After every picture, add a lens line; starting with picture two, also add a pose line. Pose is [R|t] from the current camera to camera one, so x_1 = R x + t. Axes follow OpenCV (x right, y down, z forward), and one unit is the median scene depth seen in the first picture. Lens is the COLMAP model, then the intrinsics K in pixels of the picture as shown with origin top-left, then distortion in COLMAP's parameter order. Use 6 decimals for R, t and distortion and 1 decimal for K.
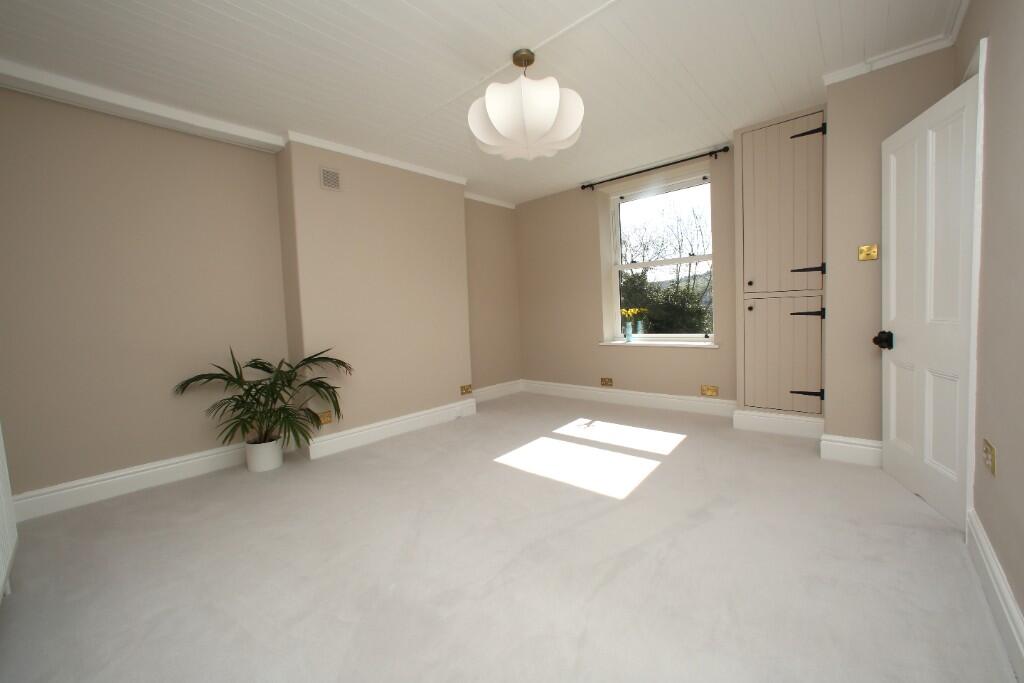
lens RADIAL K [[404.4, 0, 512.0], [0, 404.4, 341.5], [0, 0, 1]] dist [-0.017789, -0.000025]
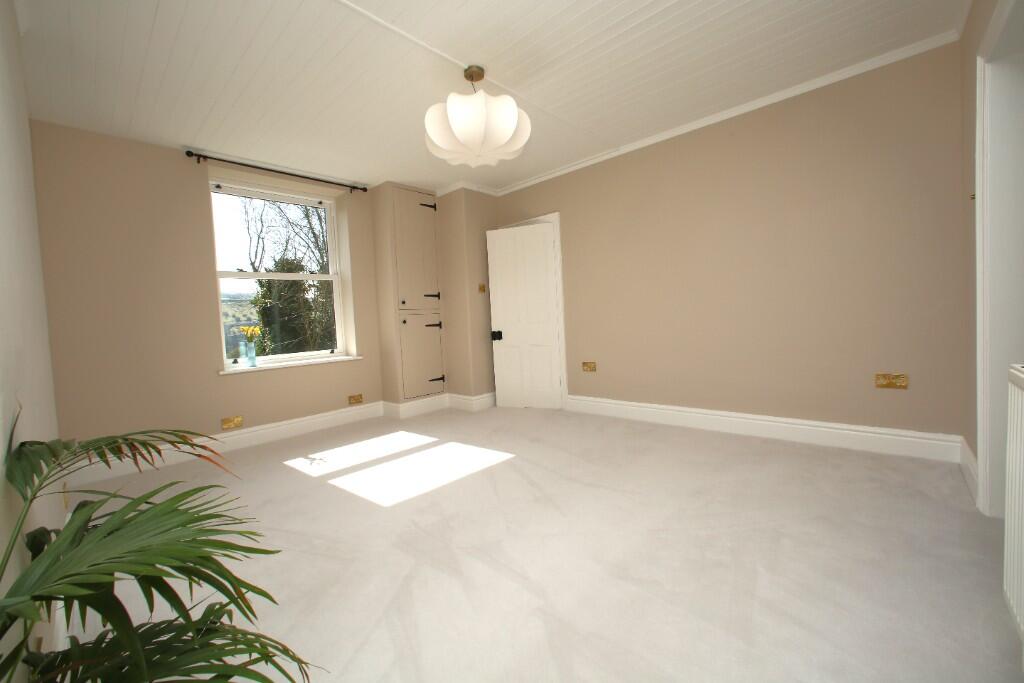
lens RADIAL K [[404.4, 0, 512.0], [0, 404.4, 341.5], [0, 0, 1]] dist [-0.017789, -0.000025]
pose [[0.024820, -0.014115, 0.999592, -0.697901], [0.122894, 0.992359, 0.010961, 0.008695], [-0.992109, 0.122572, 0.026365, 0.627963]]
